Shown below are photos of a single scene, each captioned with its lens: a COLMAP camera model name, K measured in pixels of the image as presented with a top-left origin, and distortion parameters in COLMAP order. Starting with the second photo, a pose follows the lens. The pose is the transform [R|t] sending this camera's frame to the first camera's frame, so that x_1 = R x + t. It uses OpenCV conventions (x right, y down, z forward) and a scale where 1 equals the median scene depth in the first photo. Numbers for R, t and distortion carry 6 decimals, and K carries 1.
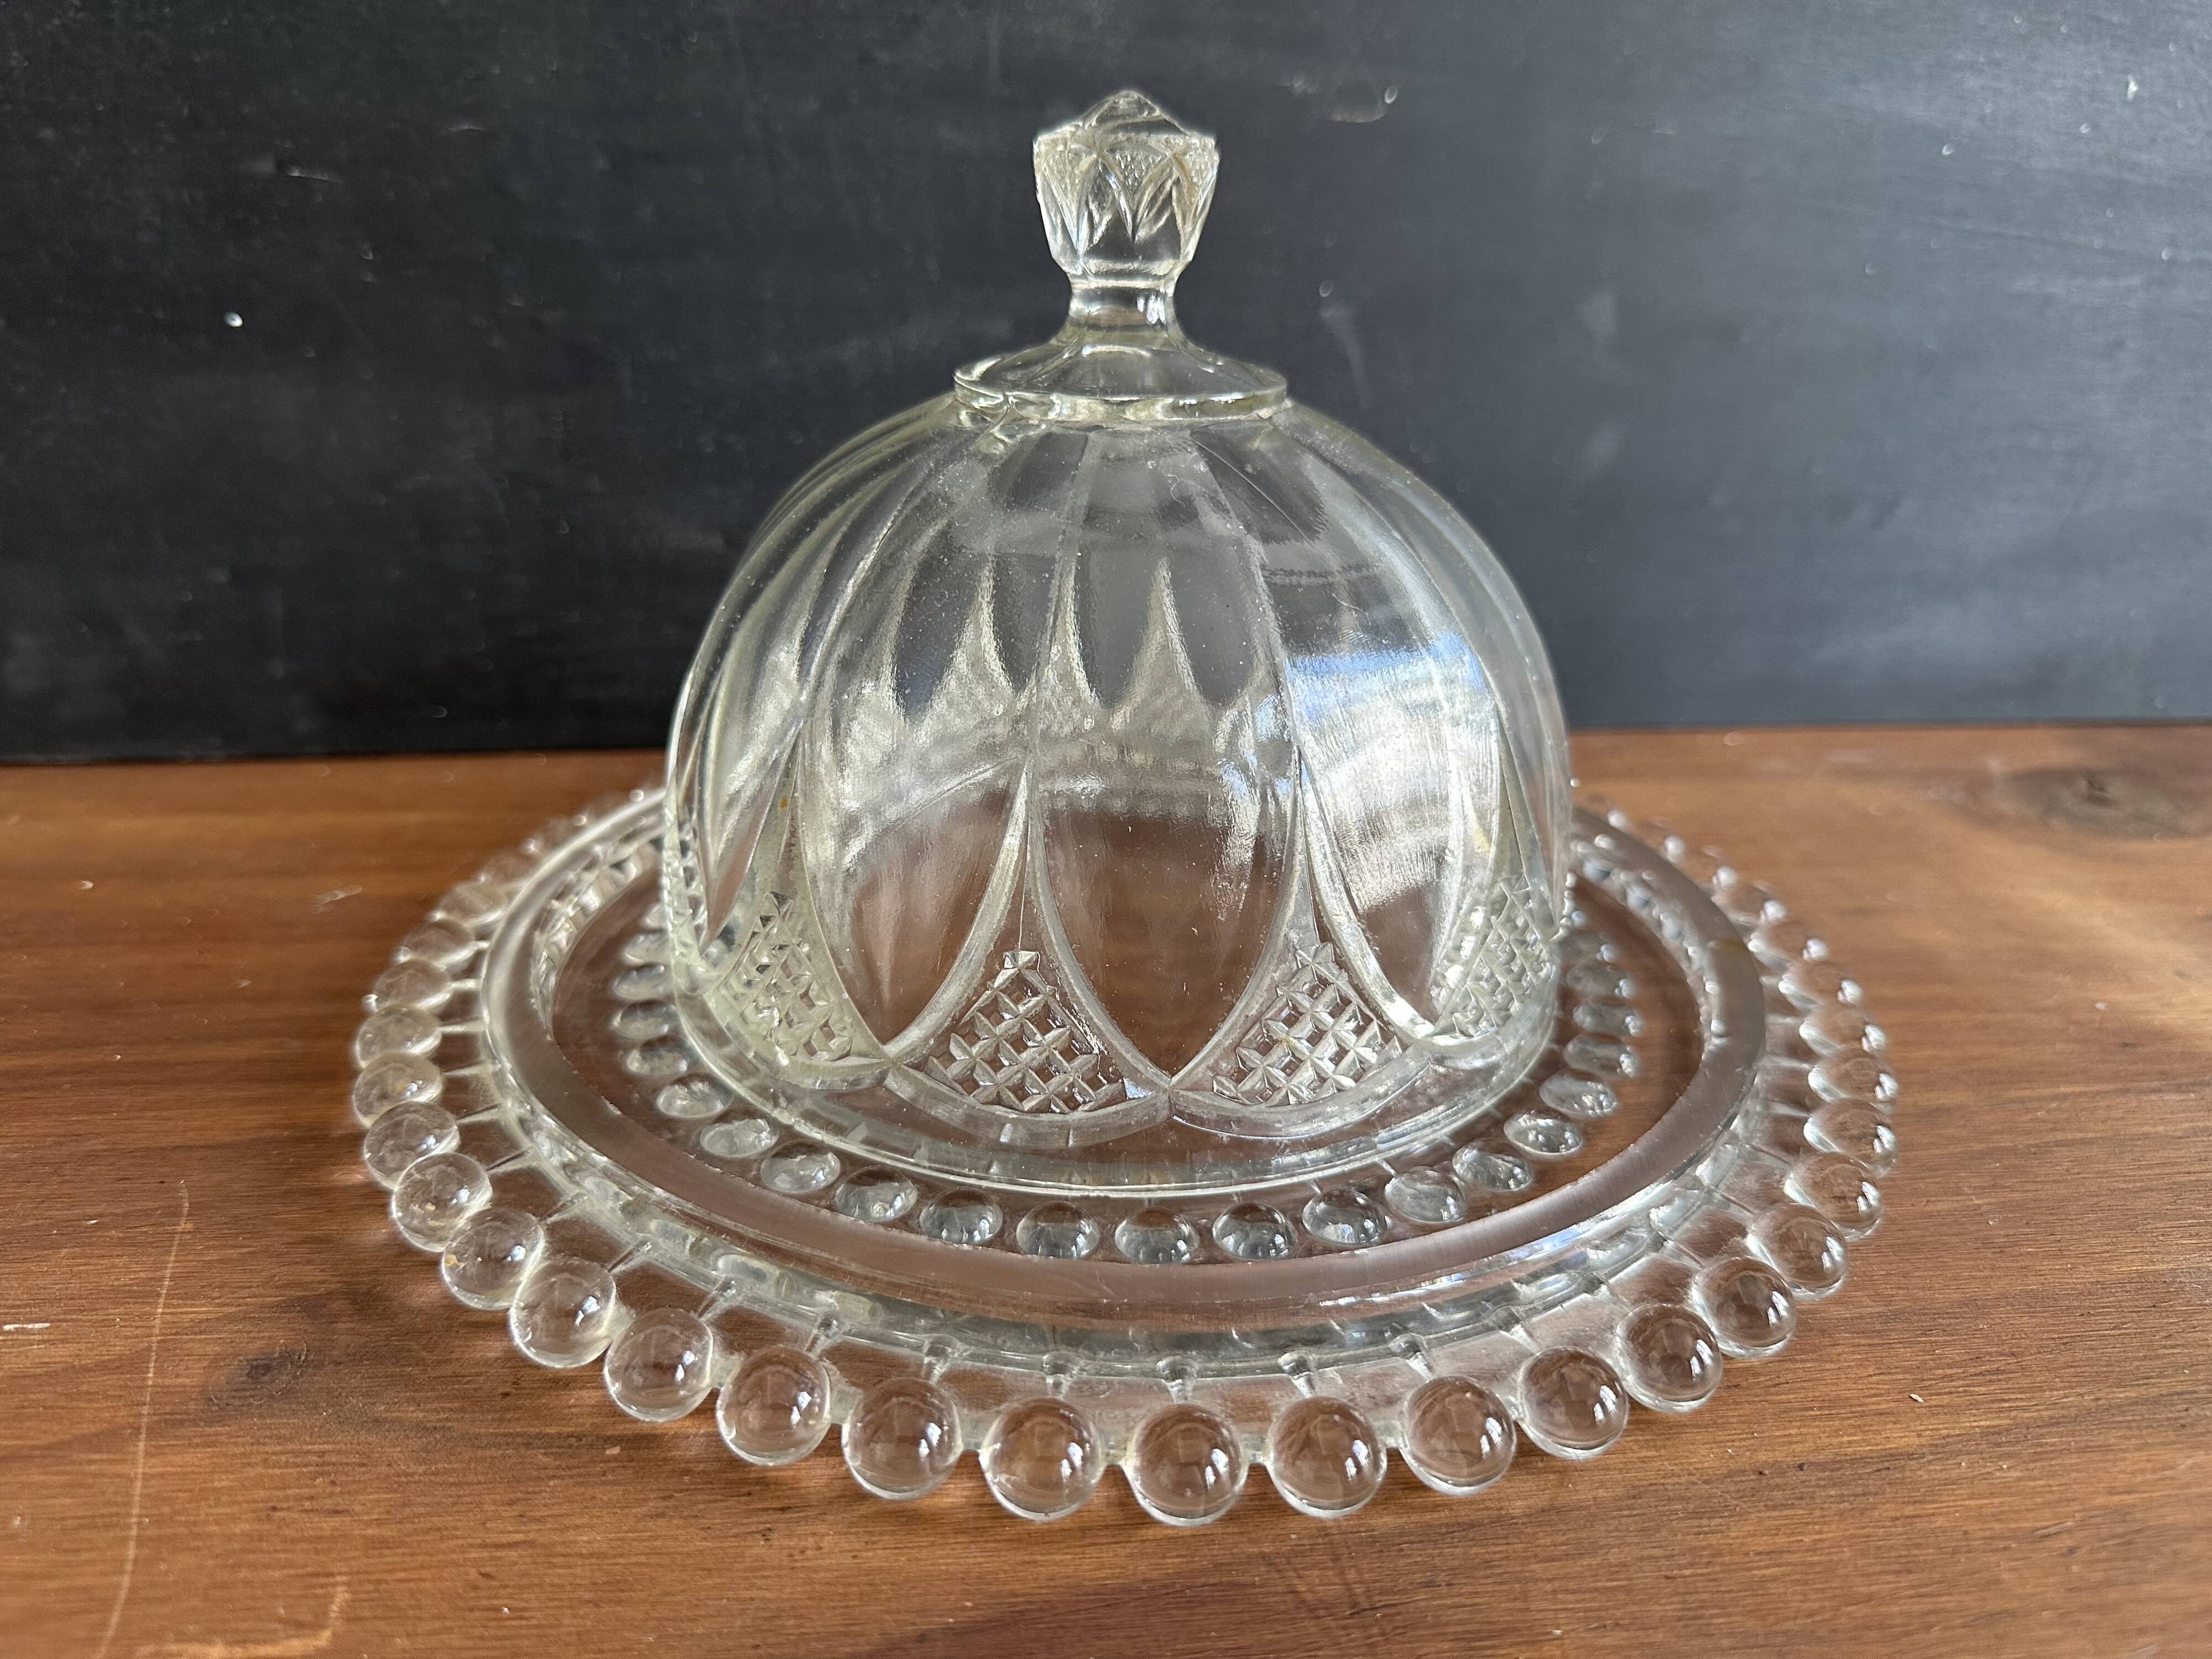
lens RADIAL K [[1621.9, 0, 1104.0], [0, 1621.9, 832.2], [0, 0, 1]] dist [-0.050928, 0.013353]
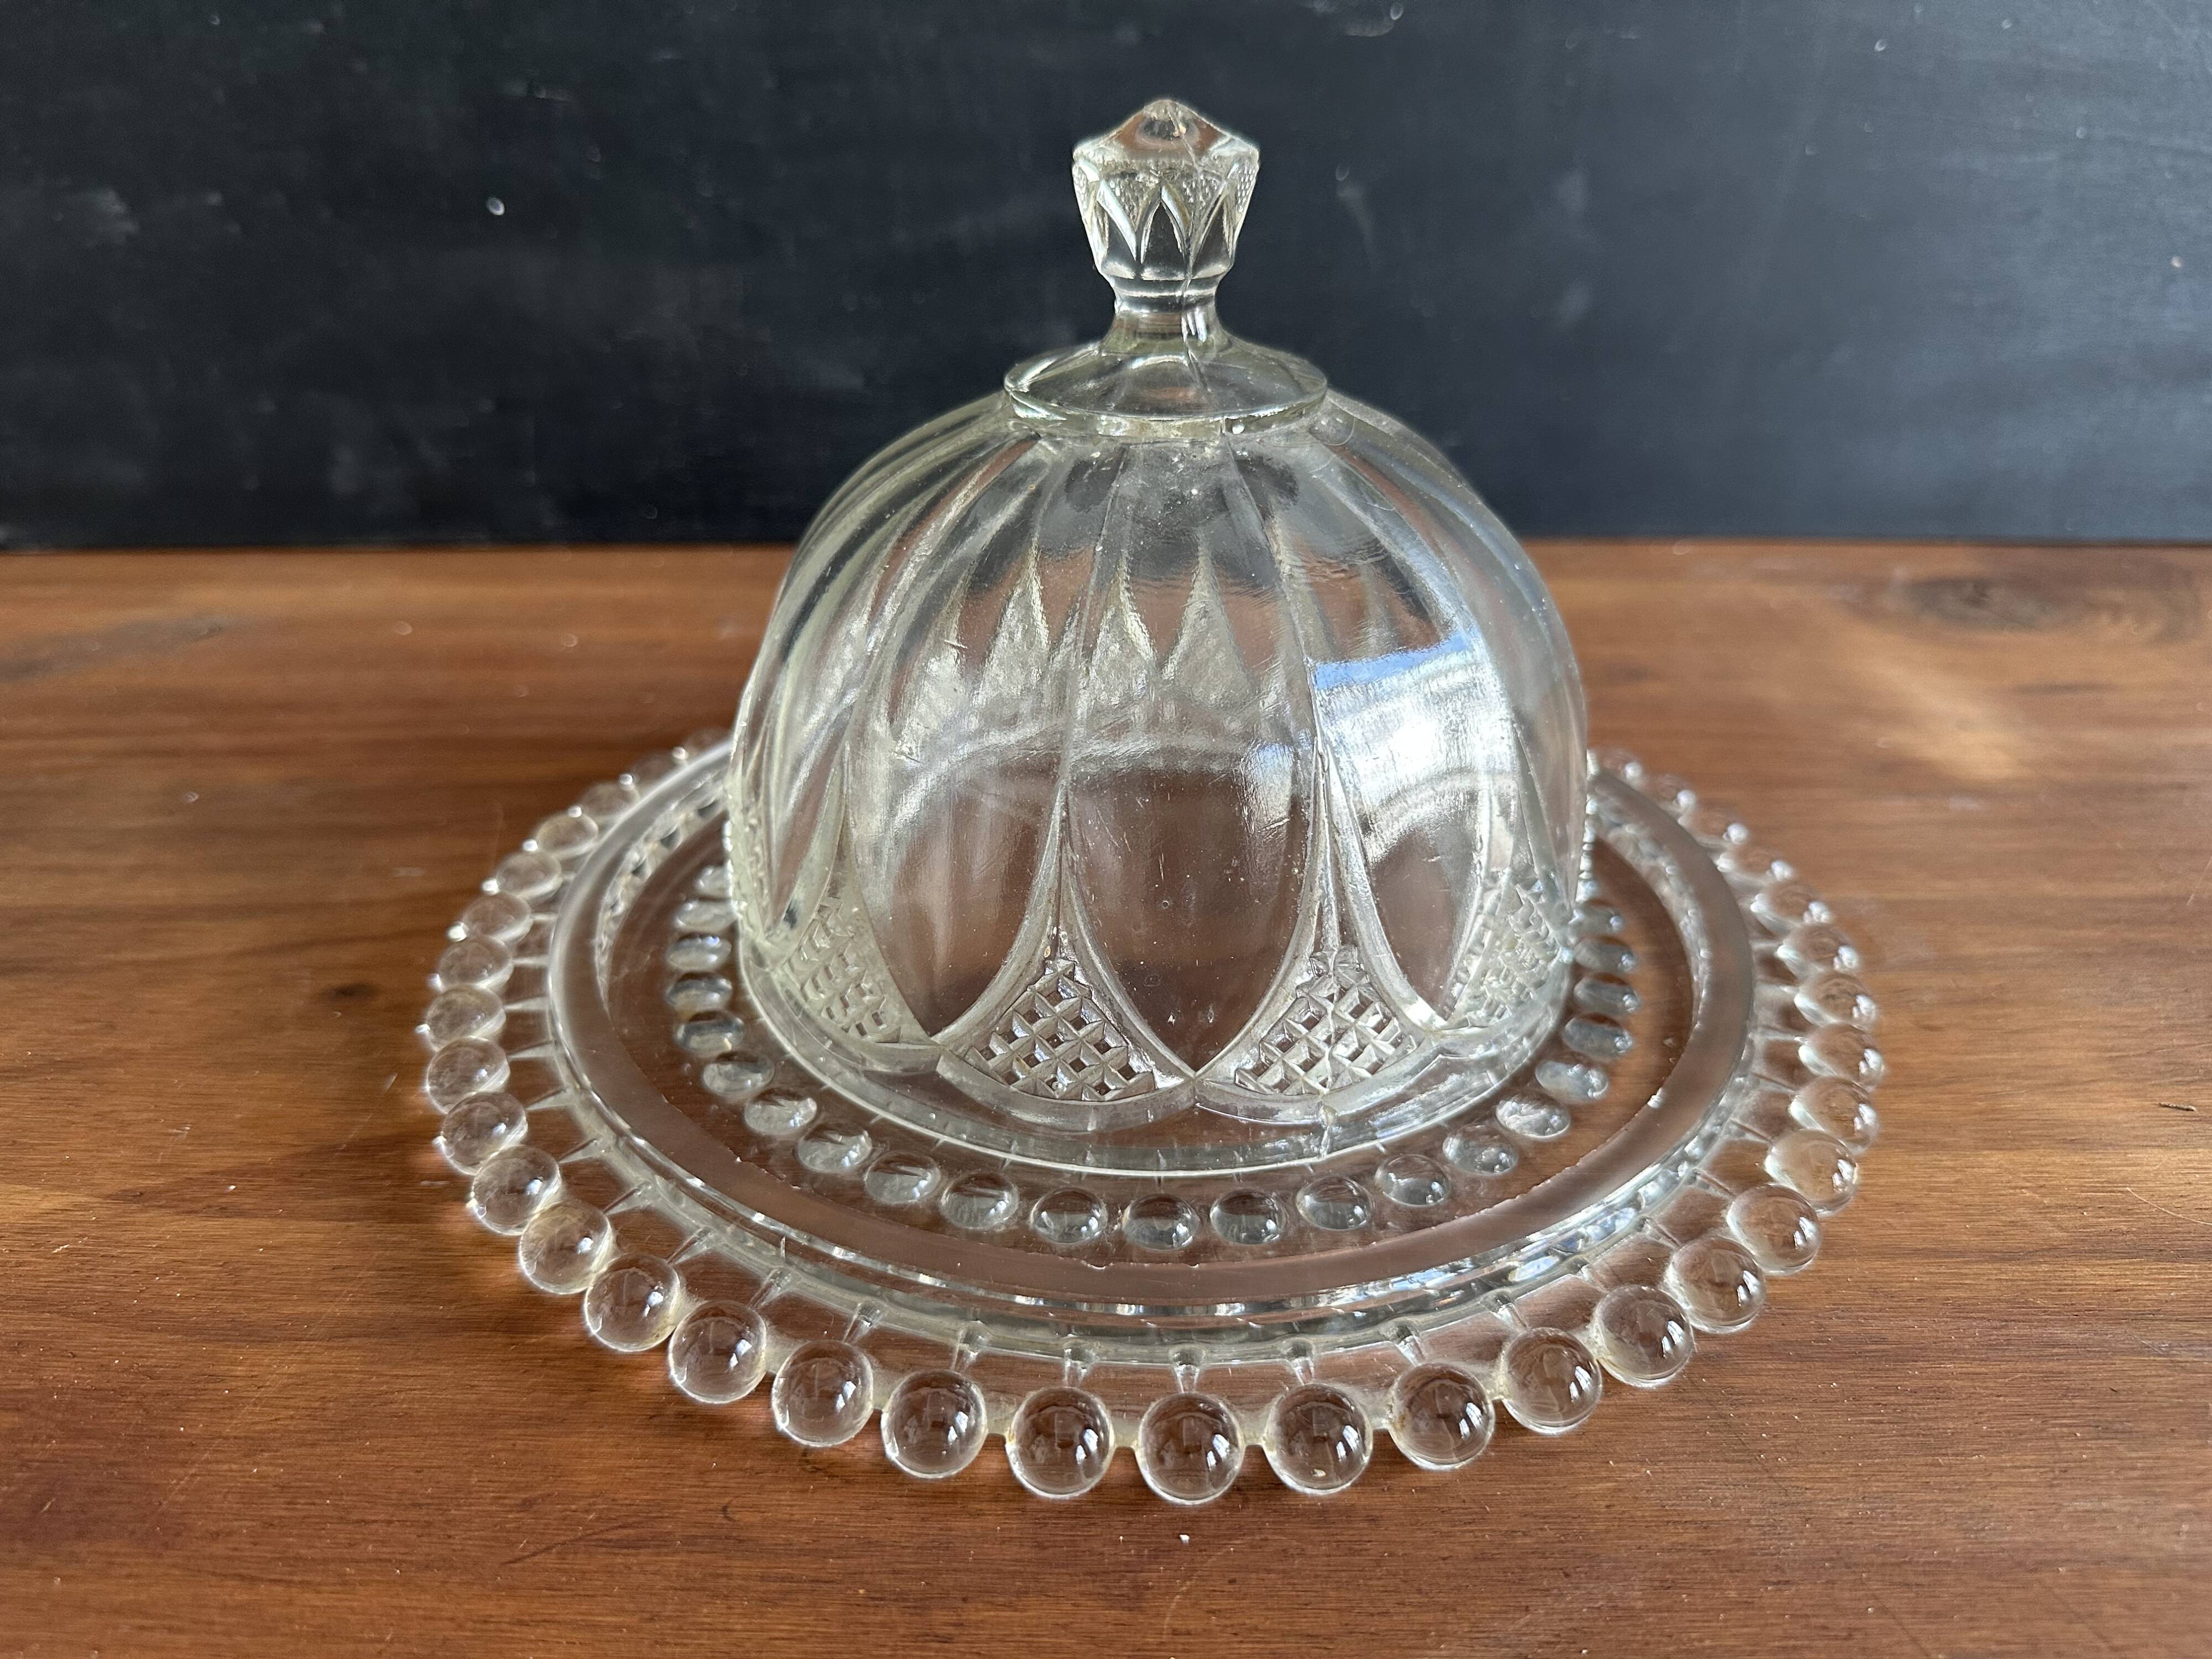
lens RADIAL K [[1621.9, 0, 1090.3], [0, 1621.9, 814.0], [0, 0, 1]] dist [-0.050928, 0.013353]
pose [[0.993877, 0.029687, -0.106429, 0.094366], [-0.020753, 0.996242, 0.084095, 0.054075], [0.108526, -0.081371, 0.990758, -0.291061]]
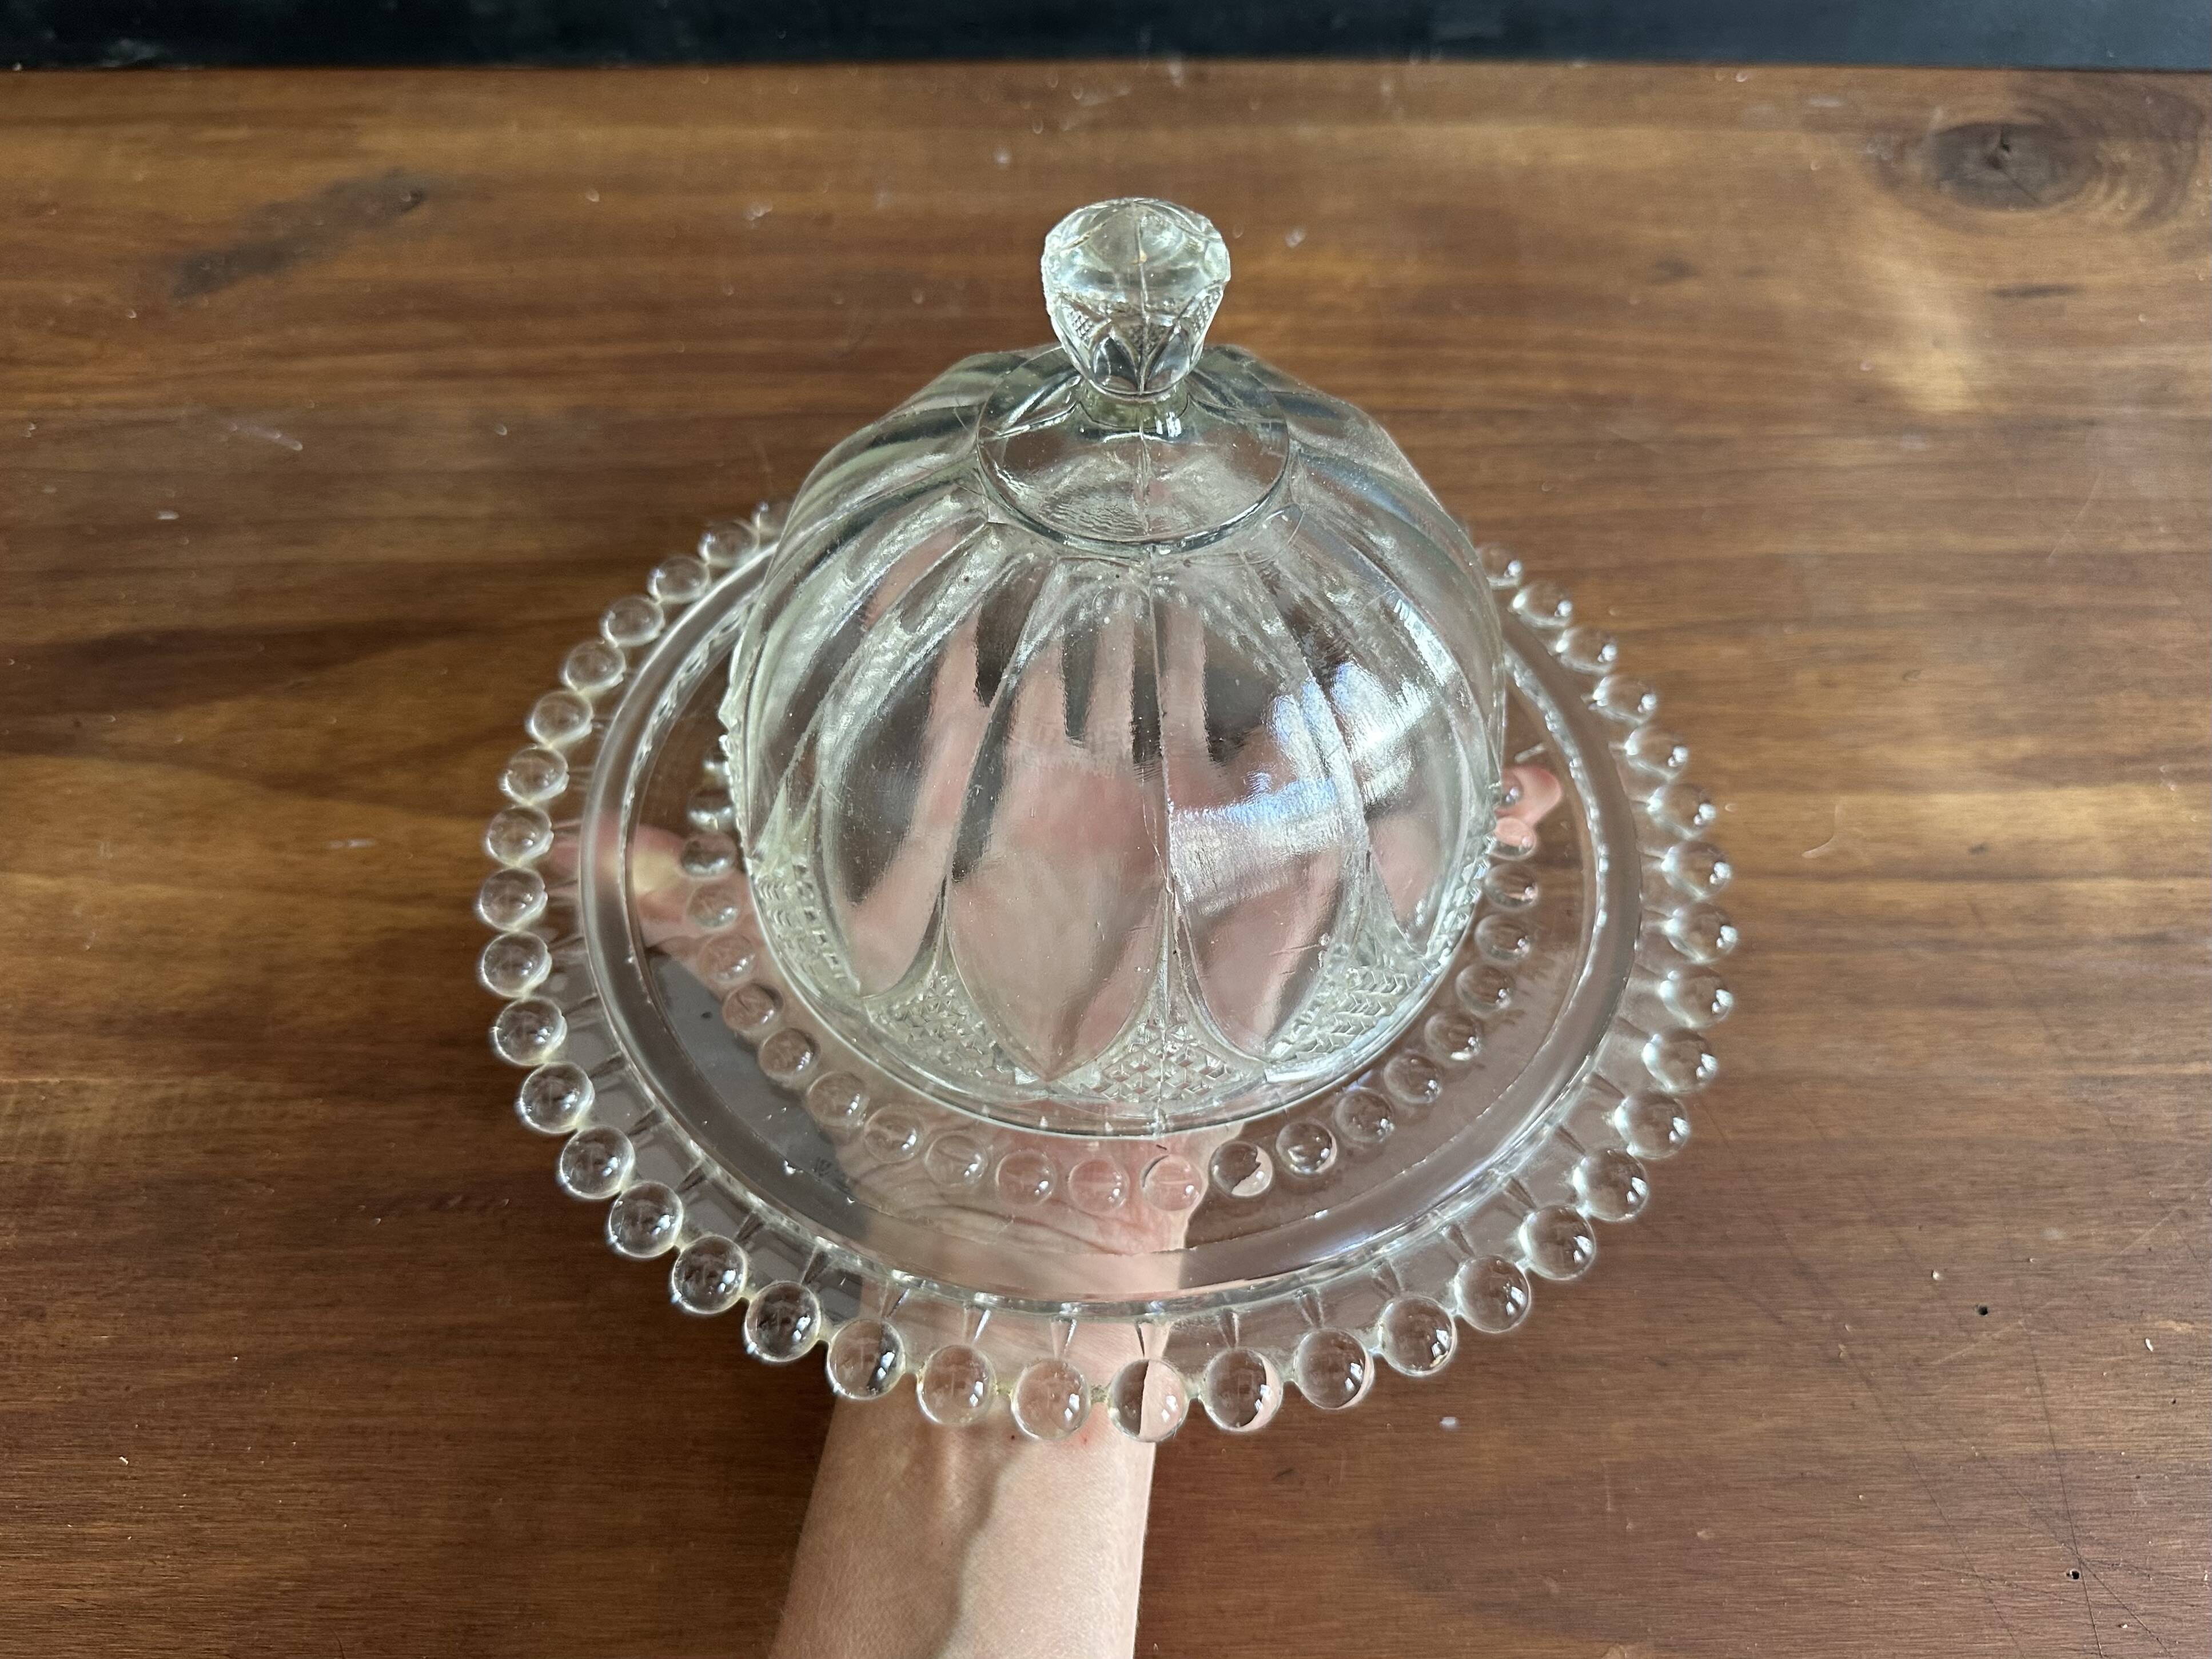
lens RADIAL K [[1598.1, 0, 1091.8], [0, 1598.1, 840.6], [0, 0, 1]] dist [-0.046669, 0.007054]
pose [[0.995493, 0.072050, -0.061658, -0.013535], [-0.023265, 0.815874, 0.577761, -0.306923], [0.091933, -0.573723, 0.813873, -0.490037]]
